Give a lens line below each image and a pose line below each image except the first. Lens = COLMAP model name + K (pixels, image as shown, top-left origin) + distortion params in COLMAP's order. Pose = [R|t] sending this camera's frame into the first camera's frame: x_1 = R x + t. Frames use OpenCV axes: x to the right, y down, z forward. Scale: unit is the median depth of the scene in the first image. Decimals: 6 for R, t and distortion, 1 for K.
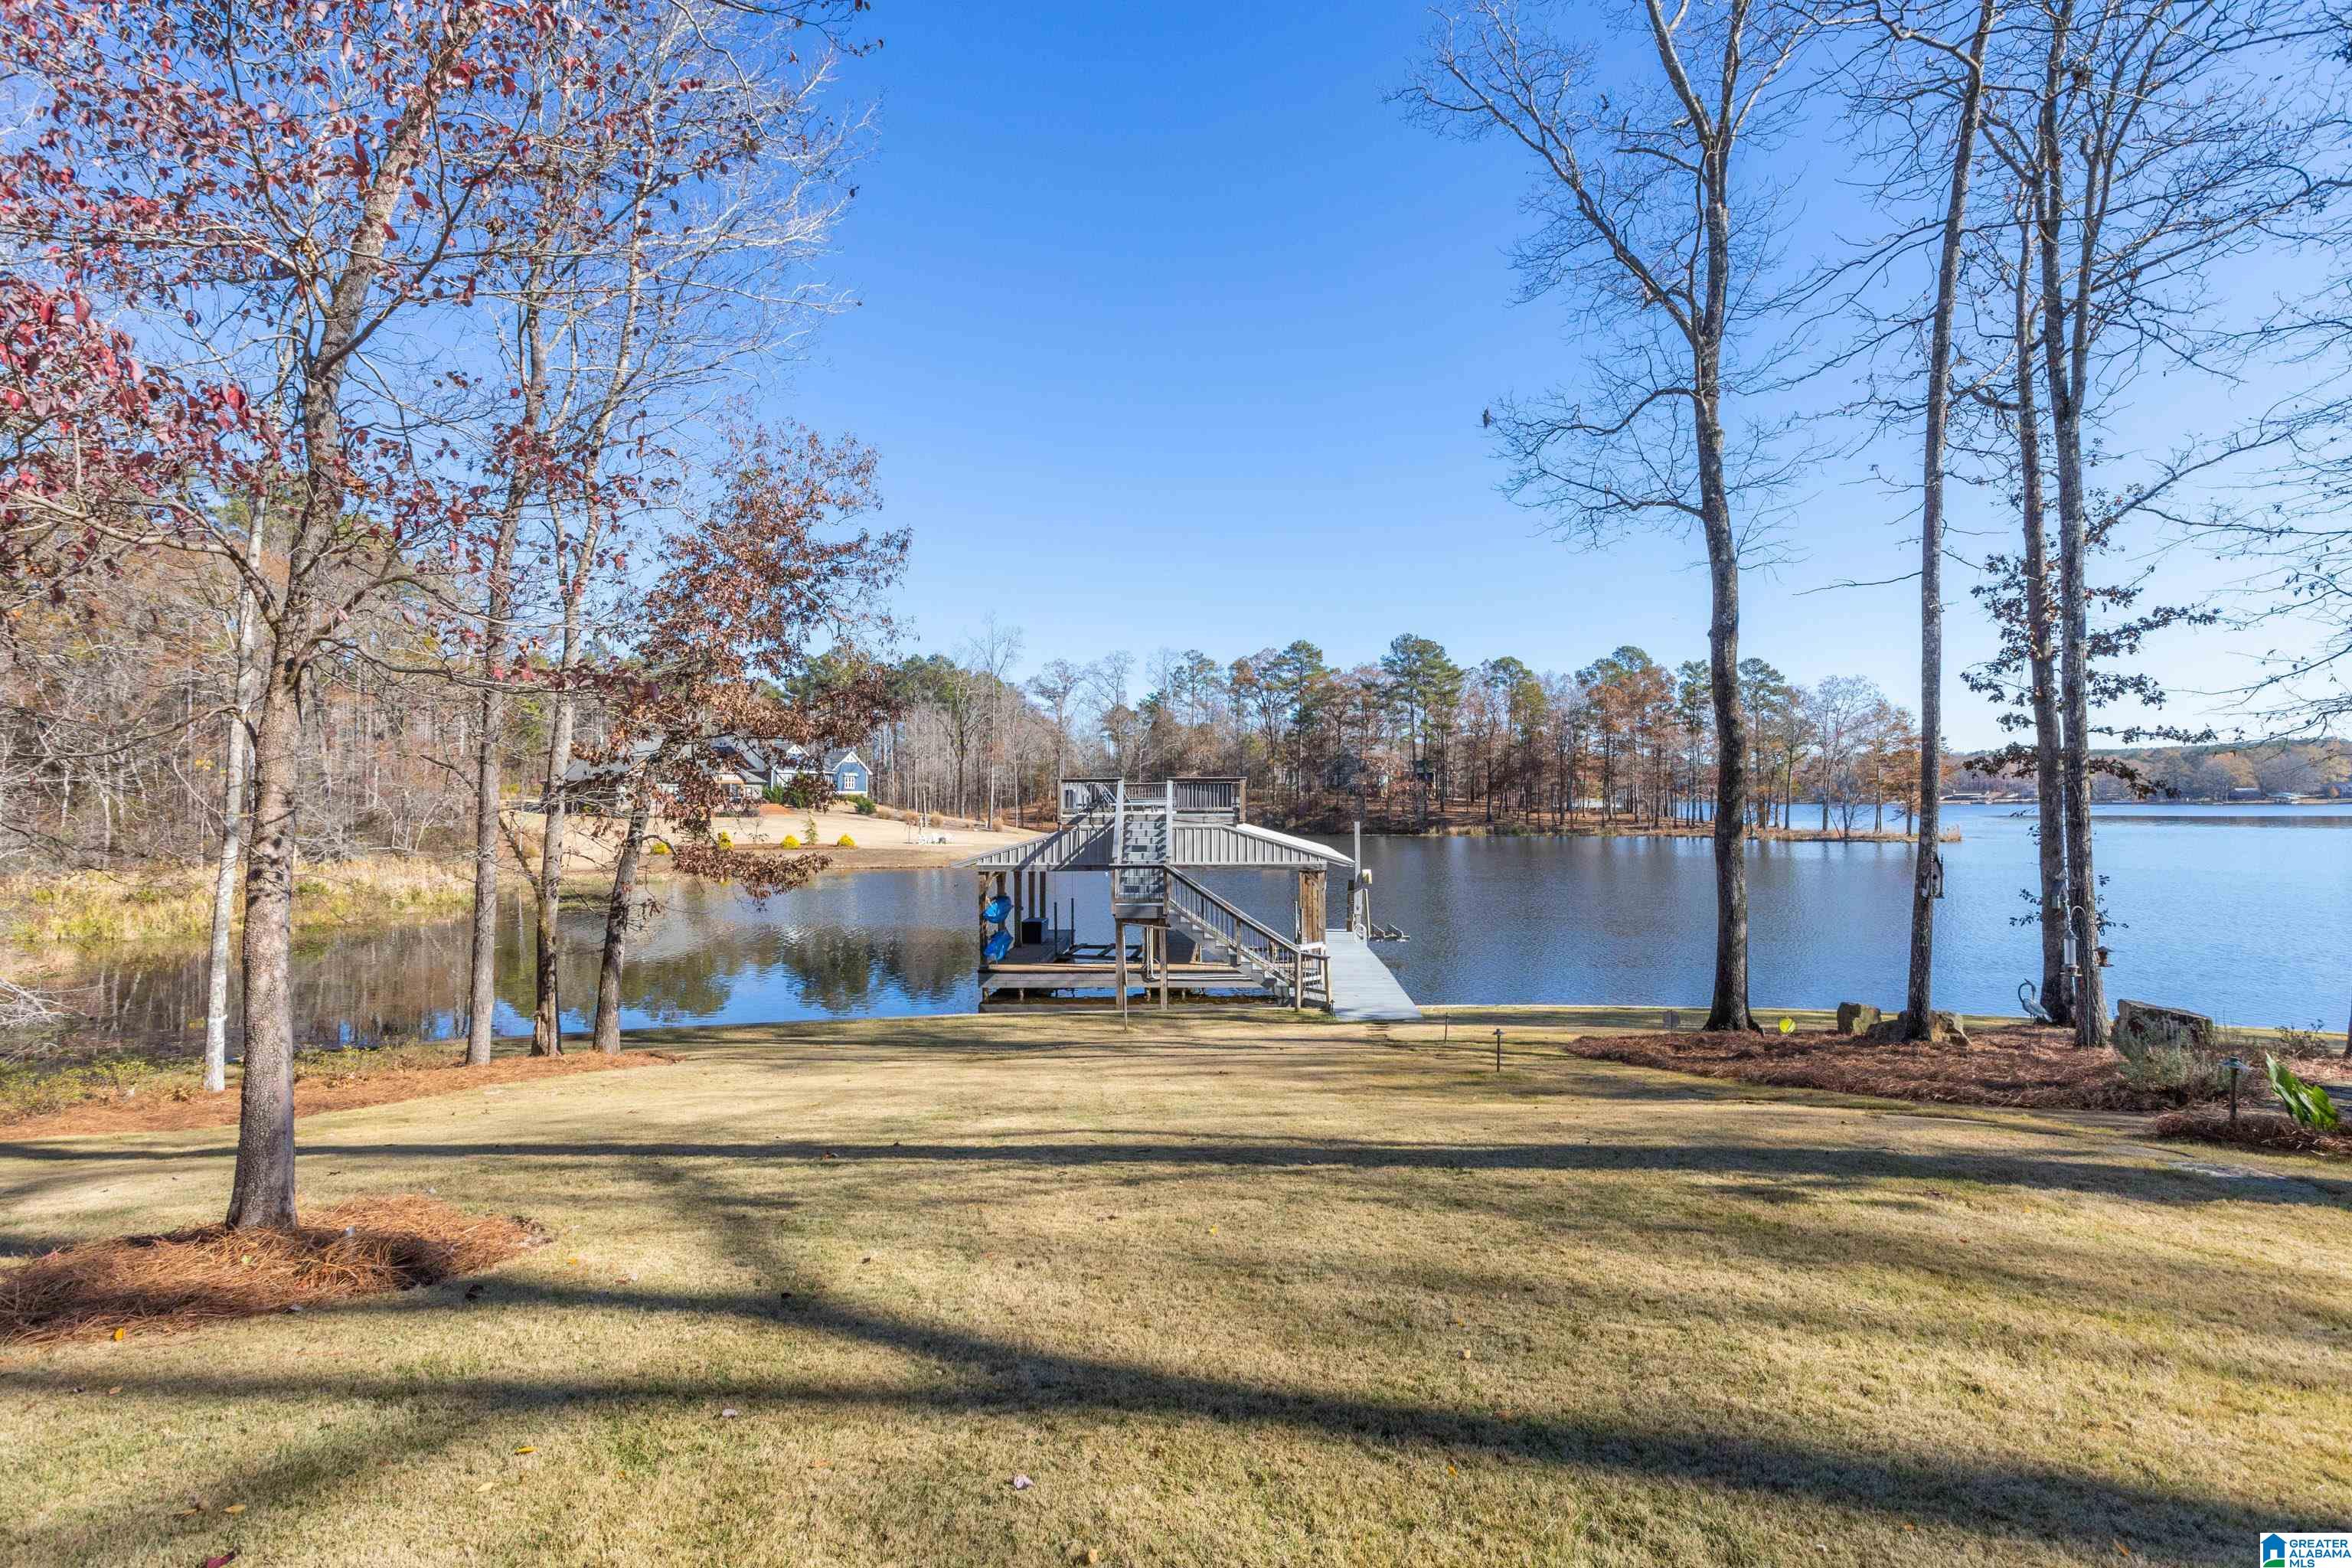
lens RADIAL K [[1169.1, 0, 1179.0], [0, 1169.1, 757.8], [0, 0, 1]] dist [-0.032649, 0.000793]
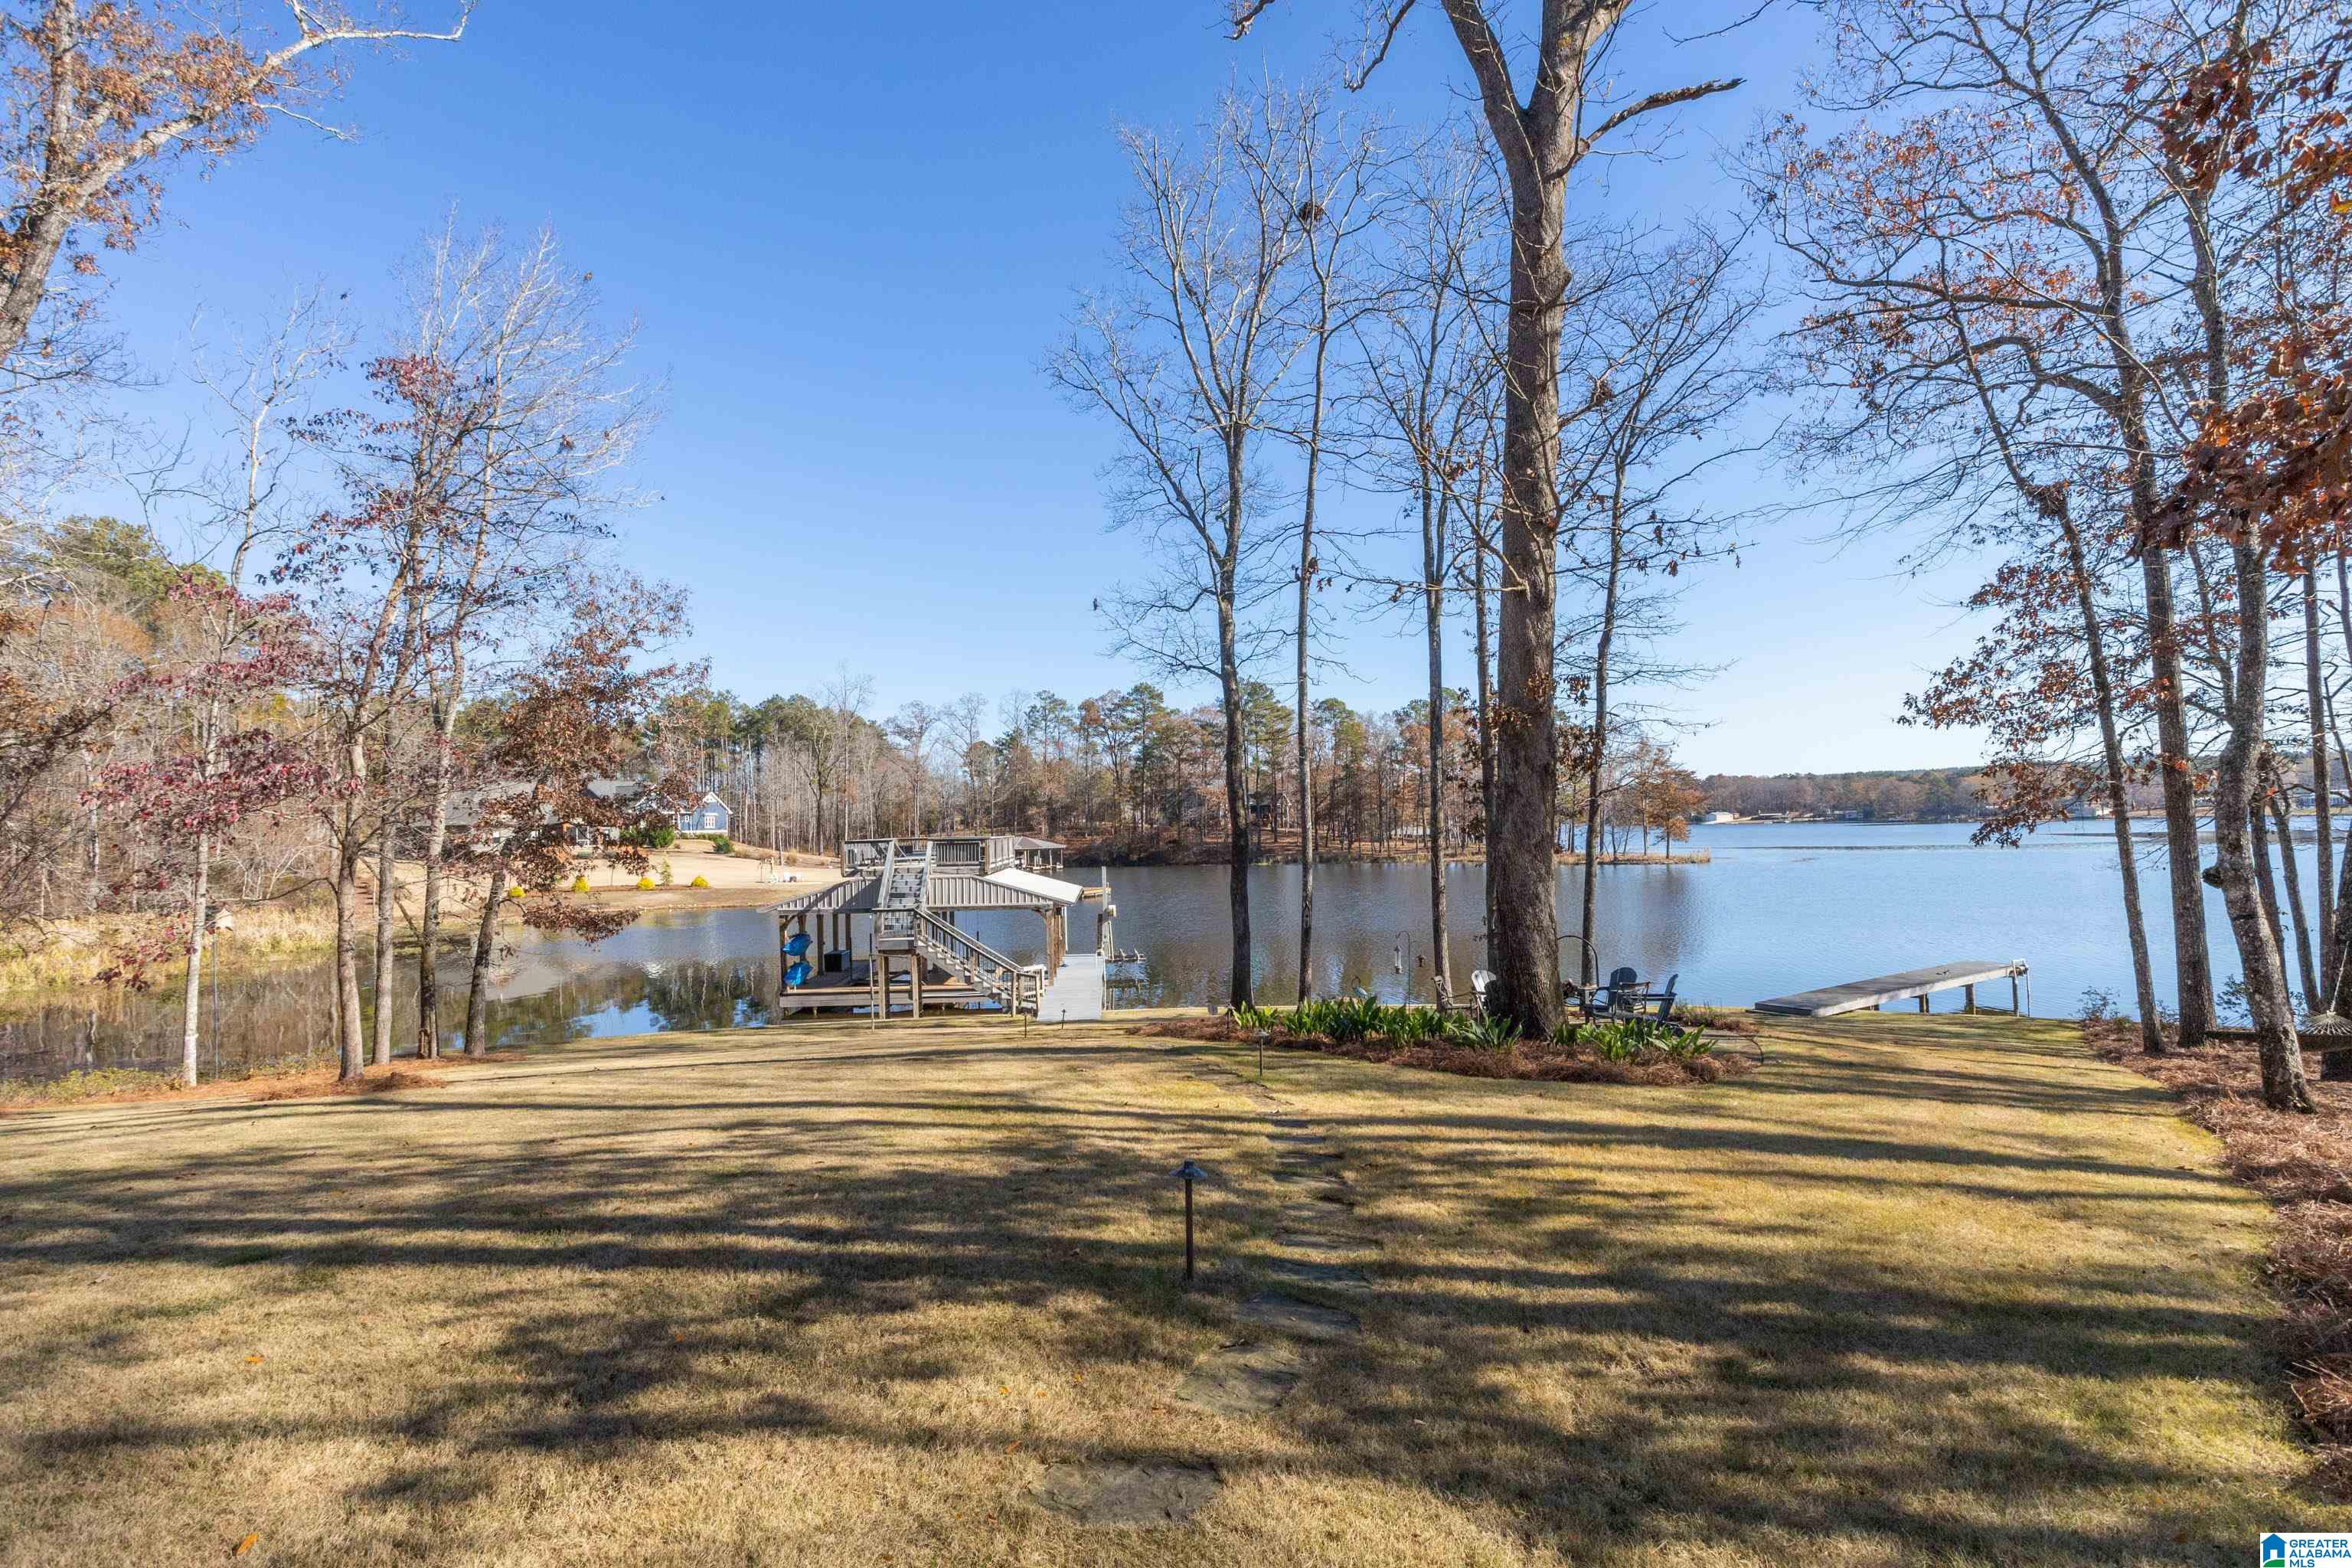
lens RADIAL K [[1149.7, 0, 1167.3], [0, 1149.7, 795.4], [0, 0, 1]] dist [-0.049764, 0.037558]
pose [[0.994918, -0.012534, 0.099902, 0.023639], [0.011784, 0.999898, 0.008088, -0.007097], [-0.099993, -0.006870, 0.994964, -0.051621]]
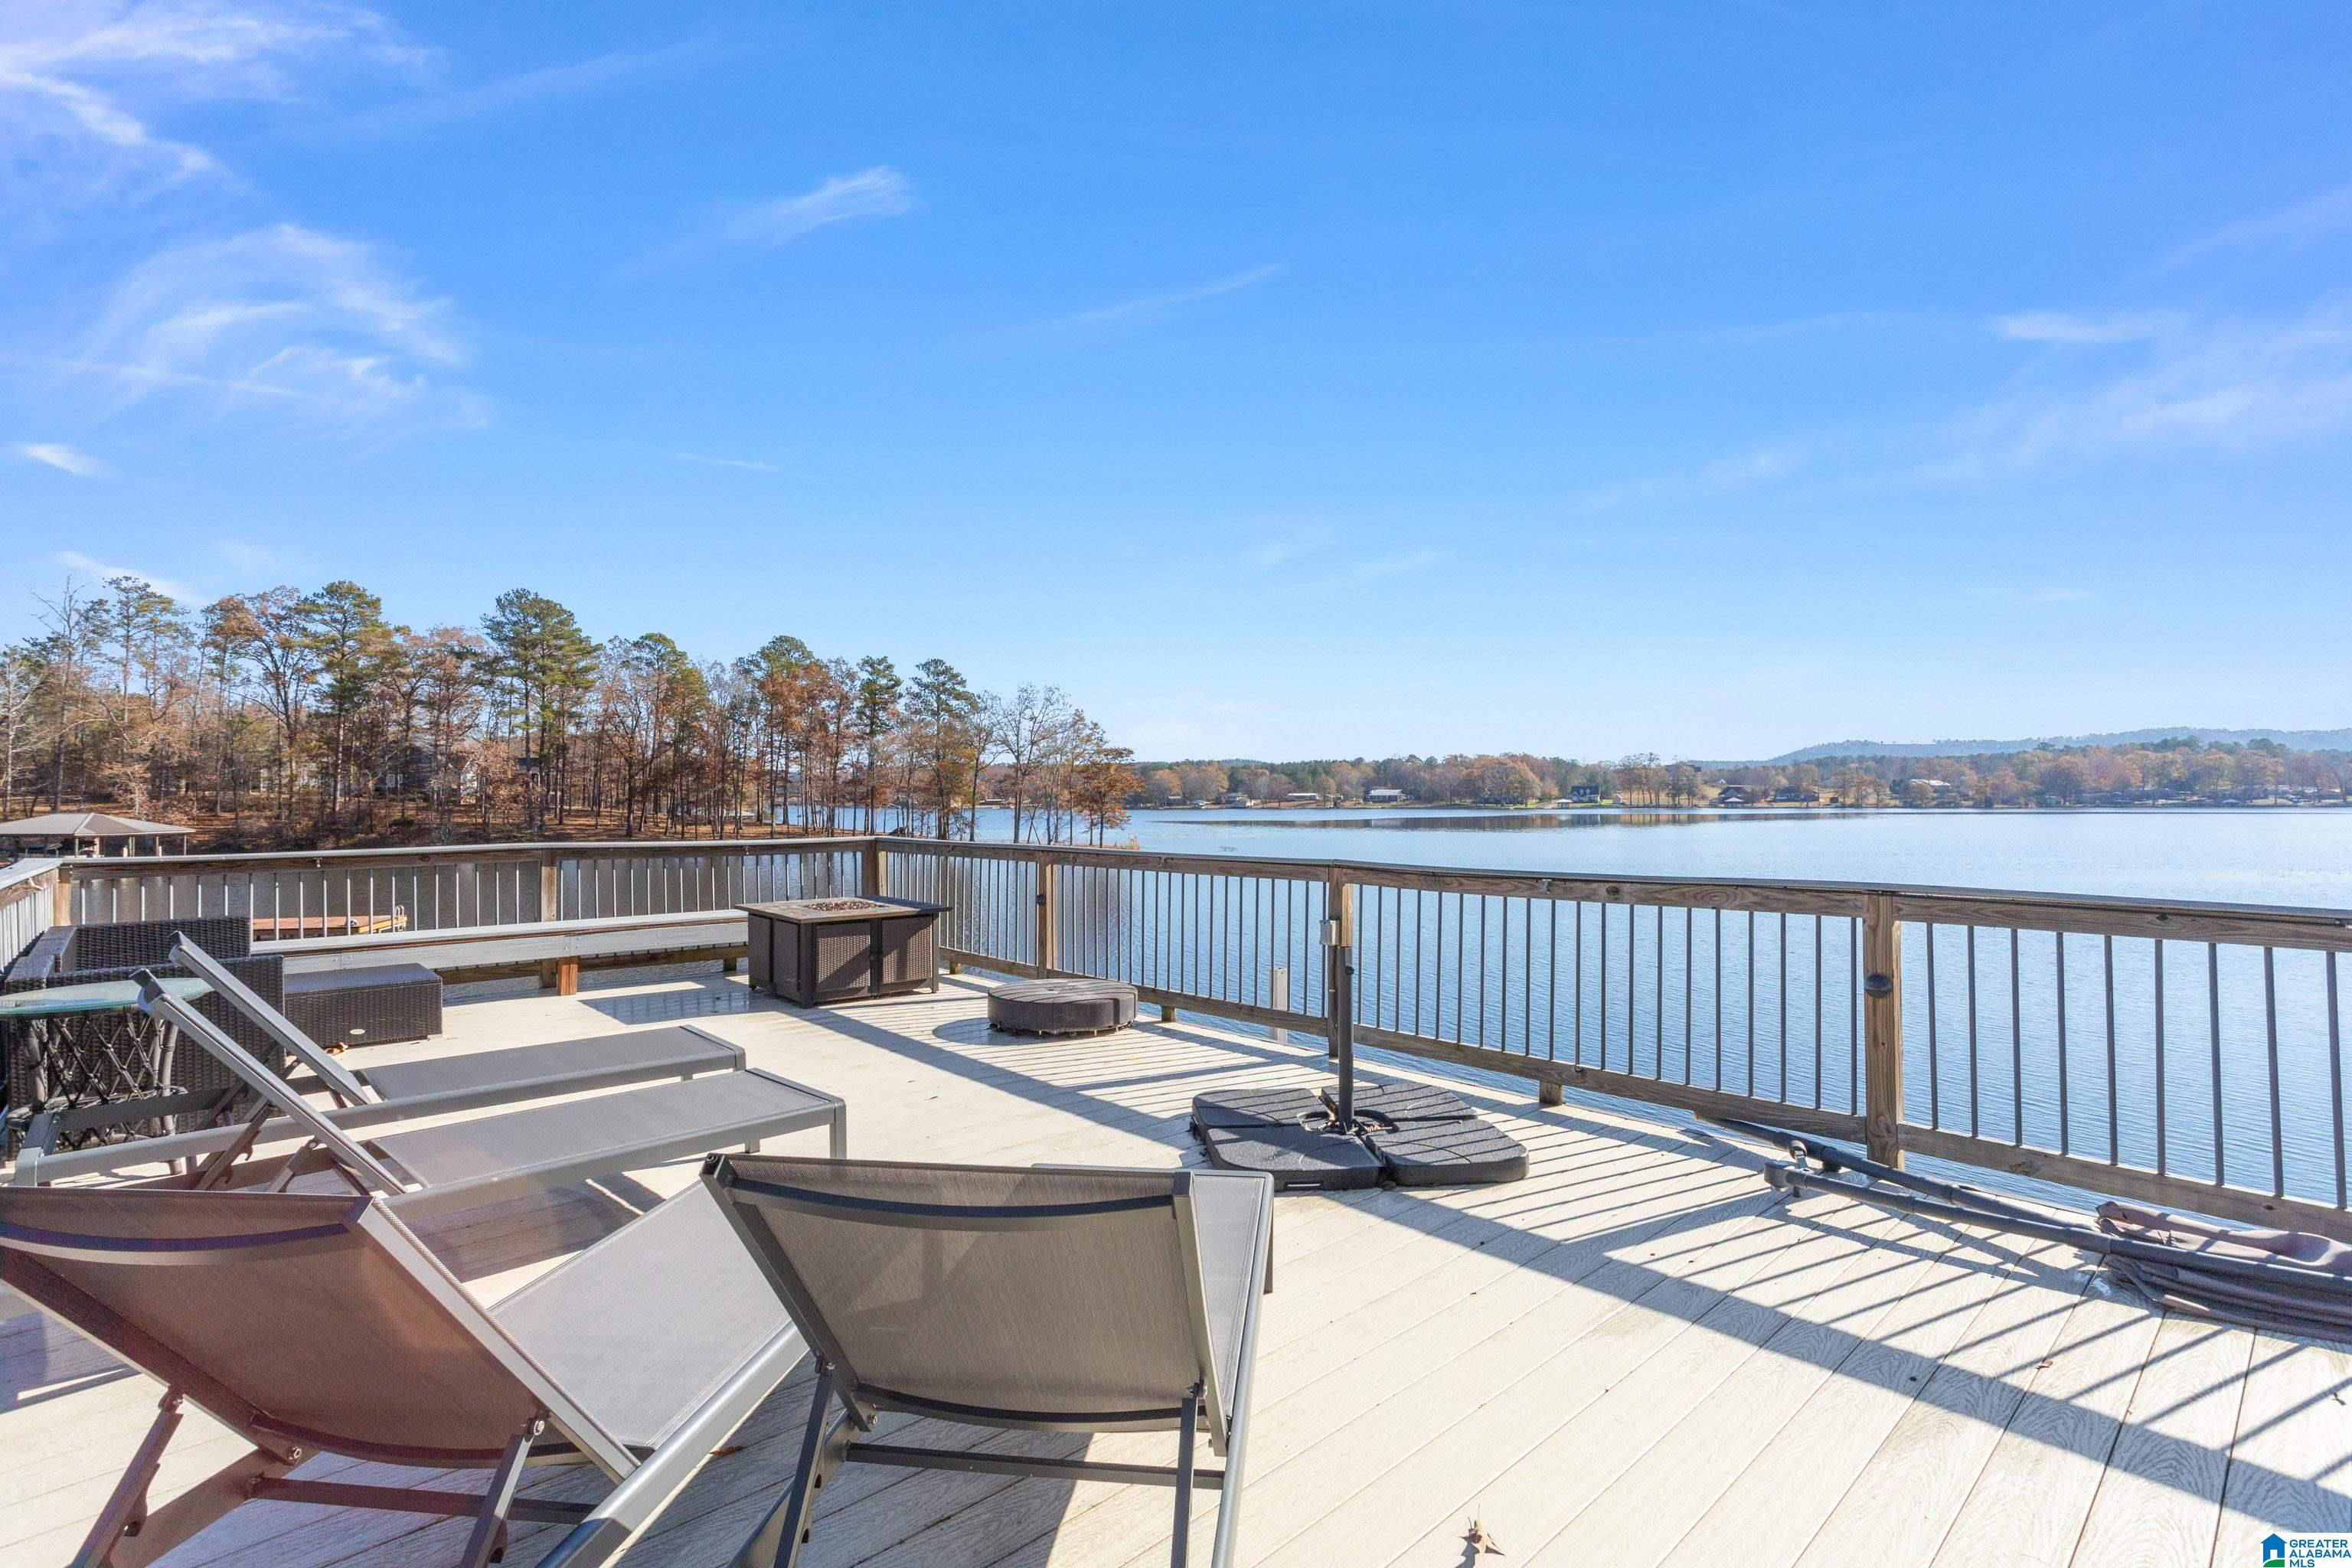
lens RADIAL K [[1149.7, 0, 1167.3], [0, 1149.7, 795.4], [0, 0, 1]] dist [-0.049764, 0.037558]
pose [[0.719694, 0.006491, 0.694261, -0.012000], [-0.027861, 0.999421, 0.019537, 0.000890], [-0.693732, -0.033404, 0.719458, 0.196246]]
